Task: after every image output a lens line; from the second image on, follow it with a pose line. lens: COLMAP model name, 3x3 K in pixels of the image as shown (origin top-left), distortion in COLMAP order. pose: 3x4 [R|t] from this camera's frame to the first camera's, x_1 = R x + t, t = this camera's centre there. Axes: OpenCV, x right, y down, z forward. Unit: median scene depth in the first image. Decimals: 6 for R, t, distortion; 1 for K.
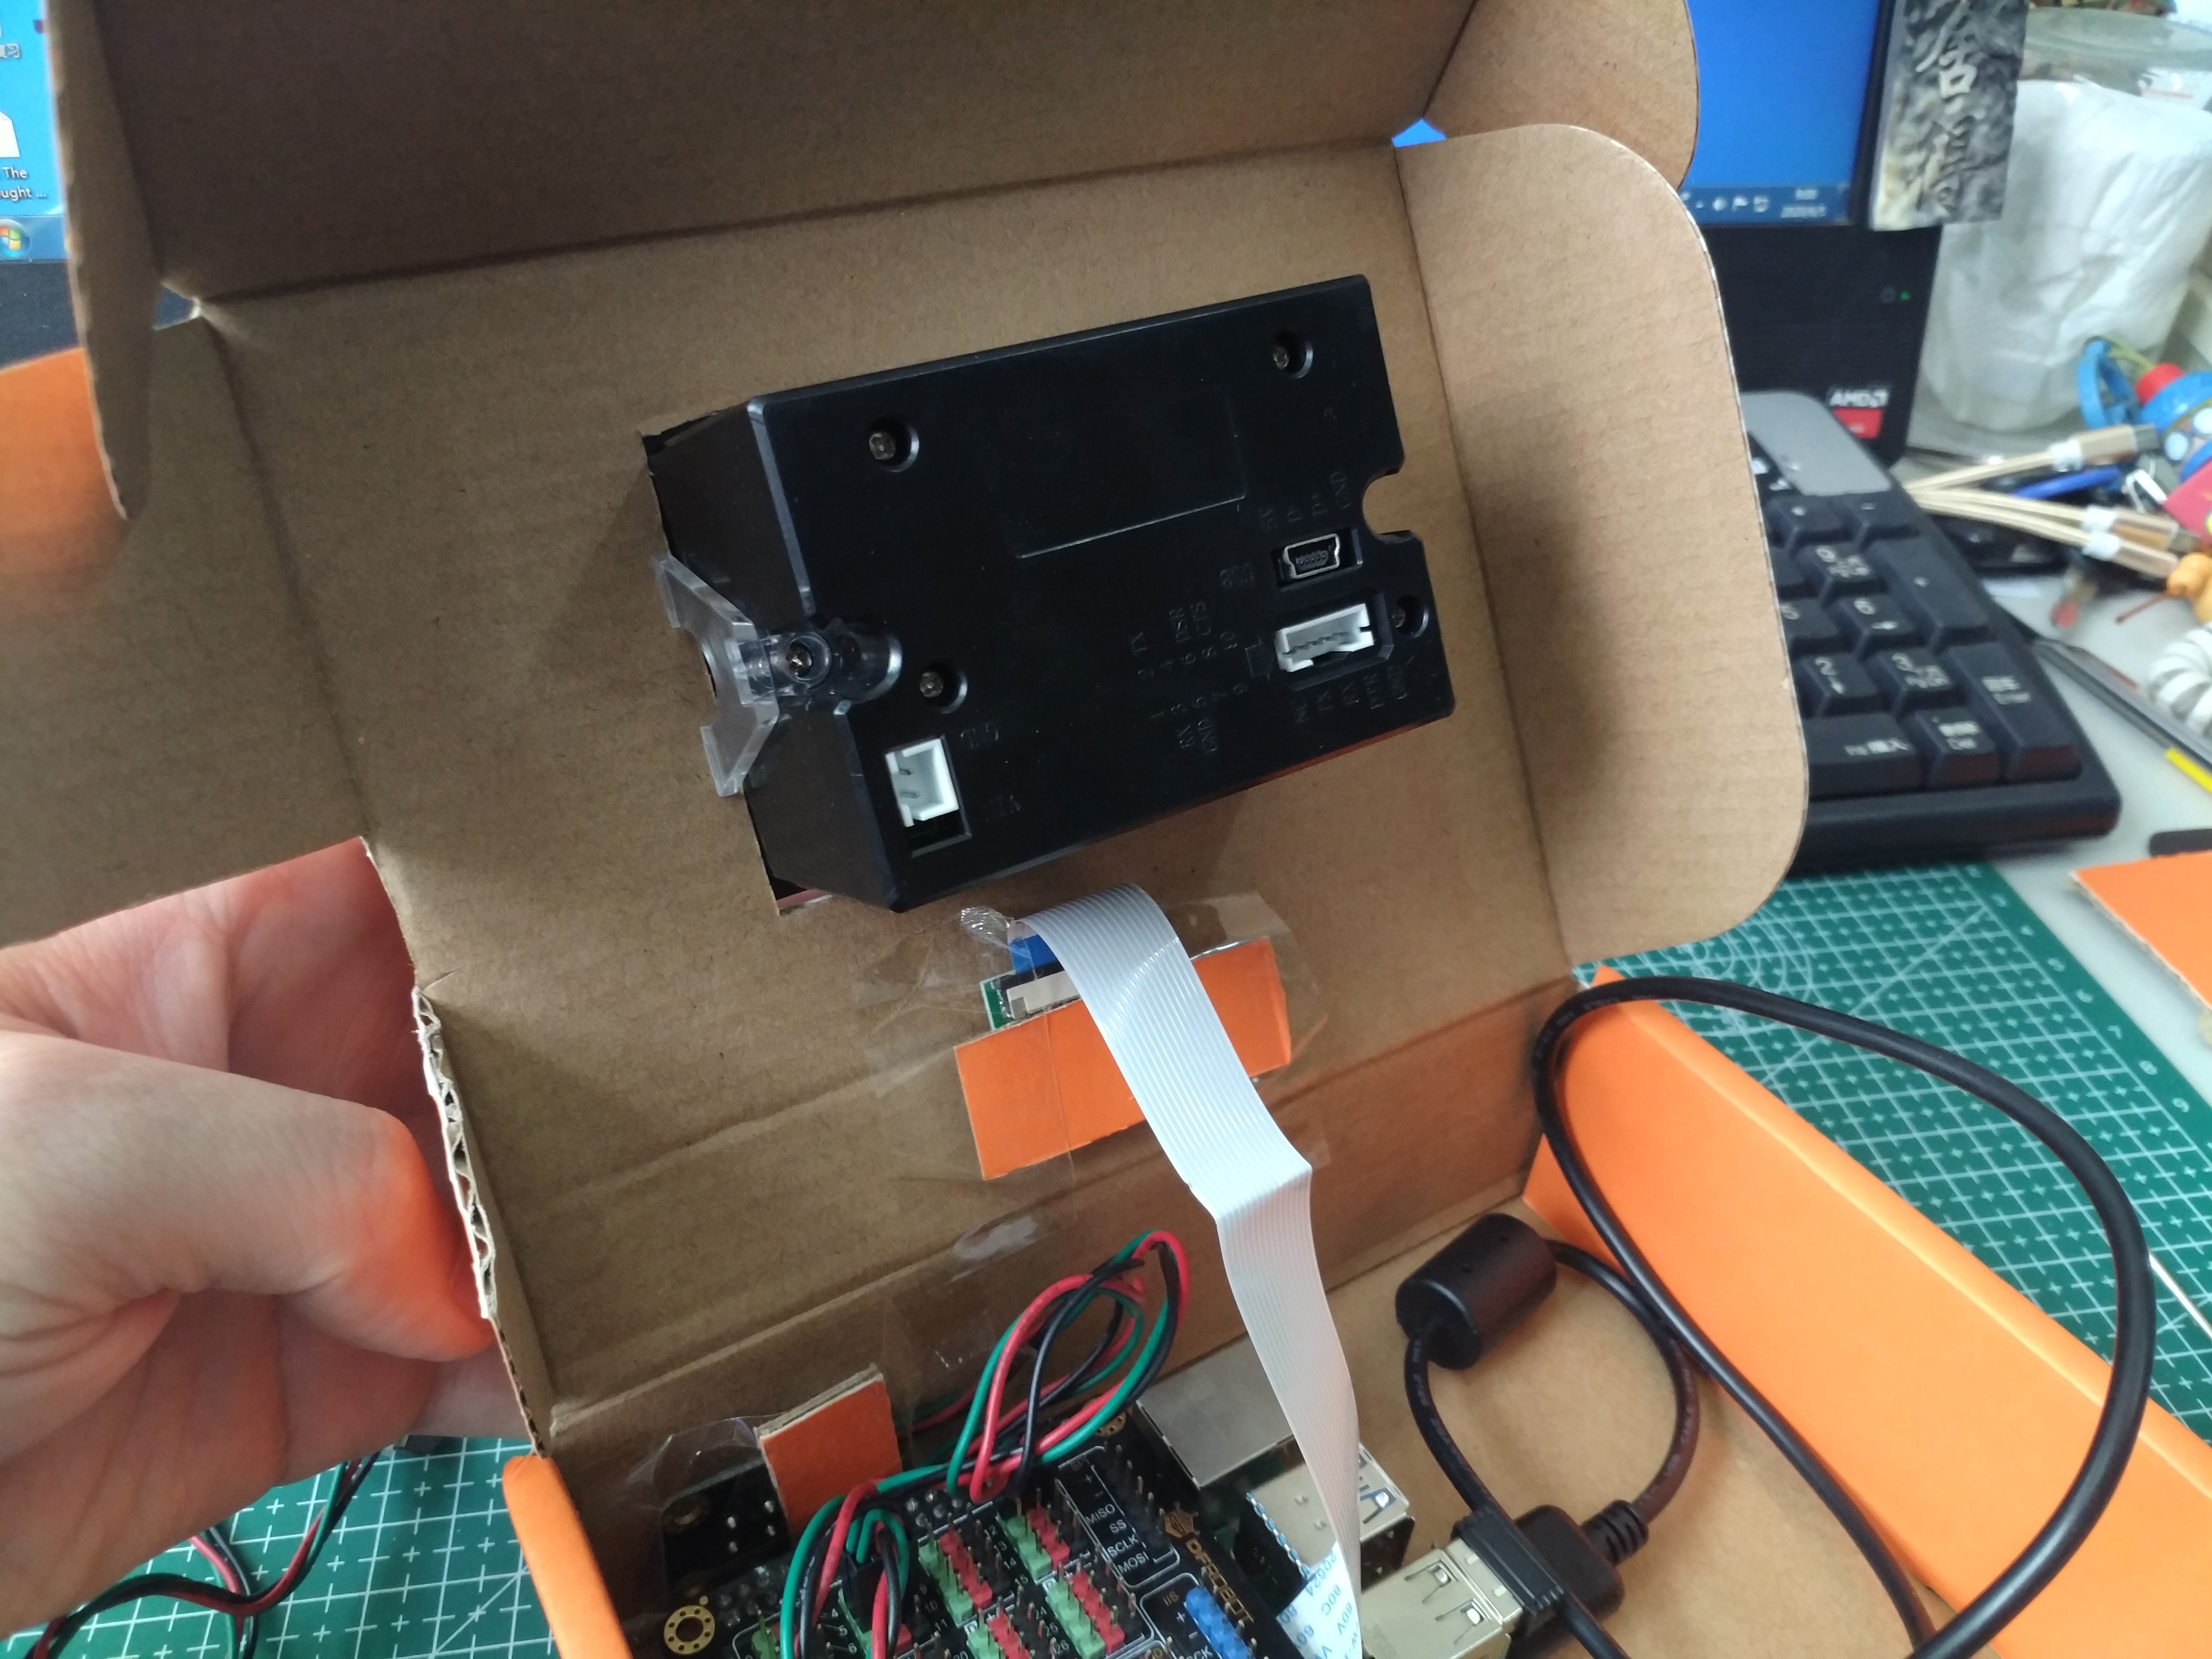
lens RADIAL K [[1691.5, 0, 1120.7], [0, 1691.5, 834.4], [0, 0, 1]] dist [0.004618, 0.003235]
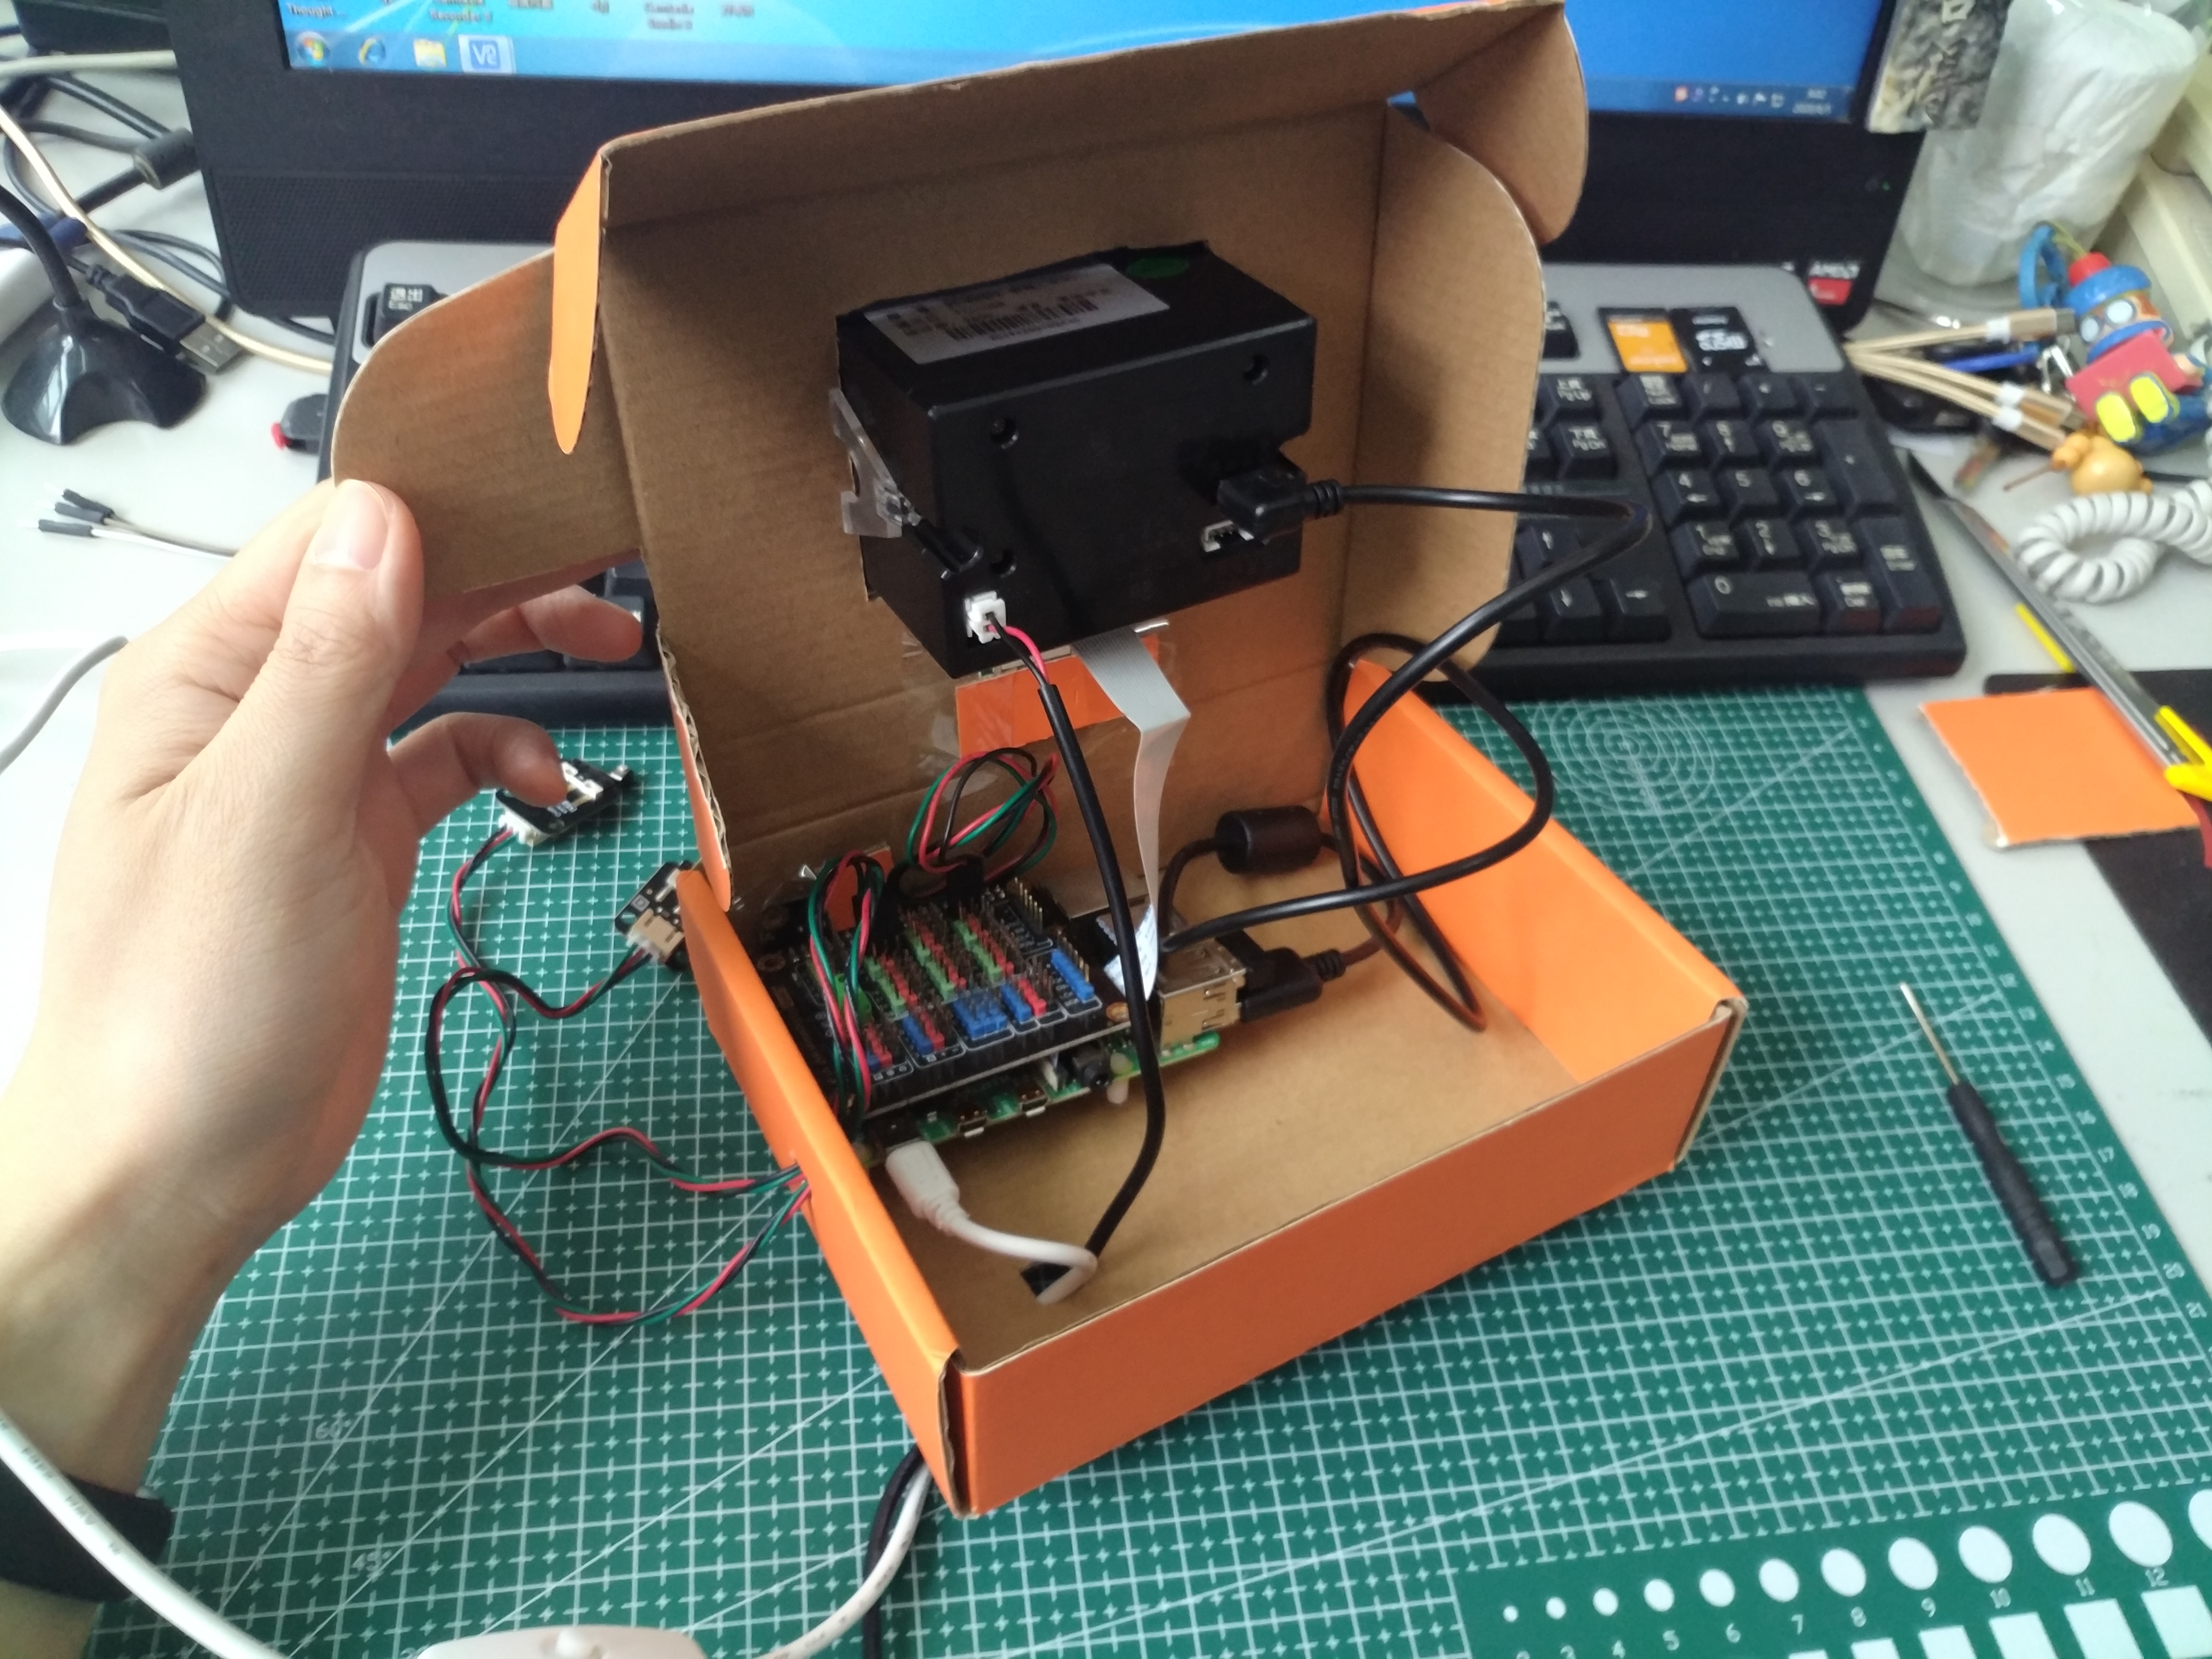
lens RADIAL K [[1691.5, 0, 1106.4], [0, 1691.5, 836.9], [0, 0, 1]] dist [0.004618, 0.003235]
pose [[0.997388, 0.064723, 0.032056, -0.094023], [-0.070160, 0.973608, 0.217175, -0.100872], [-0.017154, -0.218857, 0.975606, -0.259775]]
